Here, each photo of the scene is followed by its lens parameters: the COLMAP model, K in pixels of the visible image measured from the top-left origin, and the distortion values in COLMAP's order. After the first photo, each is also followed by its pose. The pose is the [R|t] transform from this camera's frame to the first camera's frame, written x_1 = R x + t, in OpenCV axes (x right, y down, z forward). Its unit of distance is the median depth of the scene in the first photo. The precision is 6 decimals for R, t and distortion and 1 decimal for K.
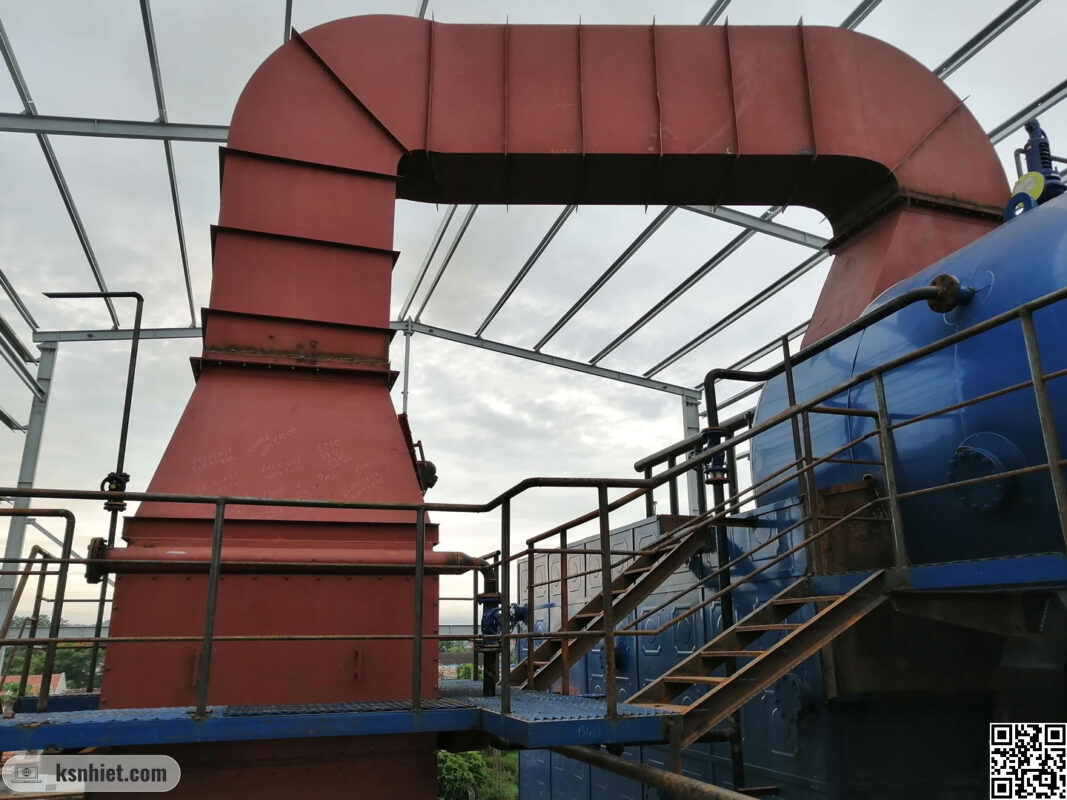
lens RADIAL K [[822.9, 0, 535.4], [0, 822.9, 403.6], [0, 0, 1]] dist [0.003047, 0.011052]
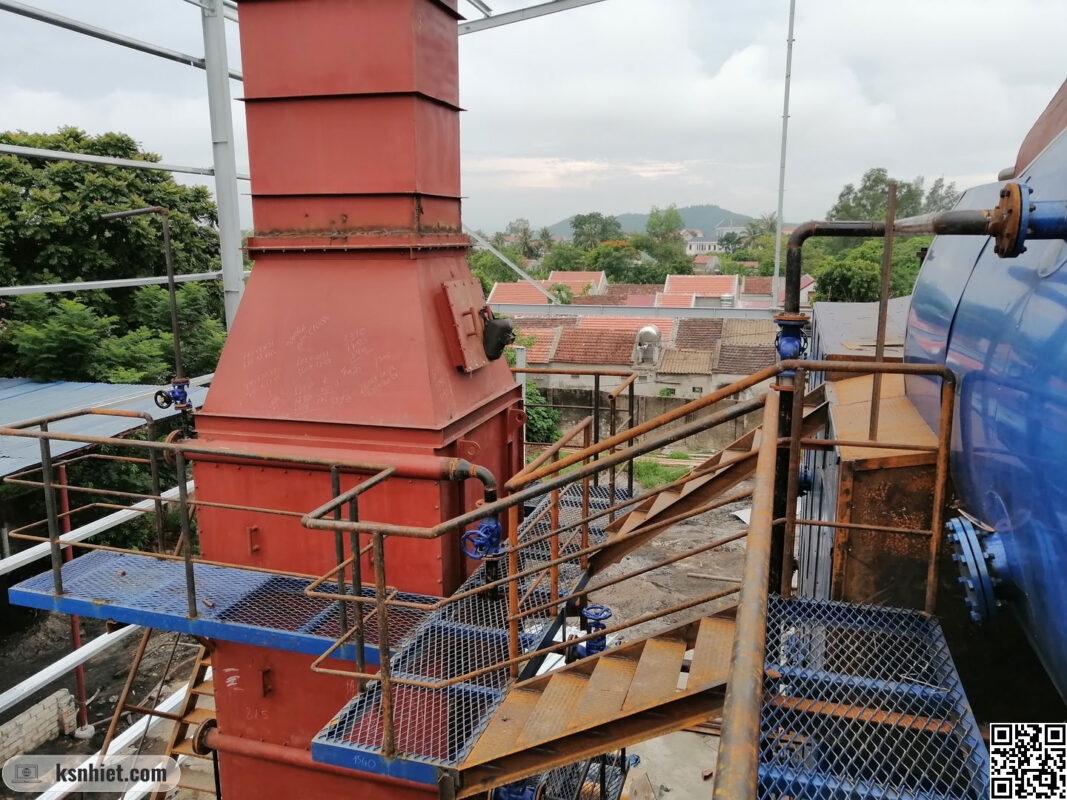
lens RADIAL K [[822.9, 0, 532.6], [0, 822.9, 392.8], [0, 0, 1]] dist [0.003047, 0.011052]
pose [[0.821862, 0.114724, -0.558015, 0.472372], [0.150639, 0.900884, 0.407082, -0.250176], [0.549409, -0.418624, 0.723121, 0.354801]]
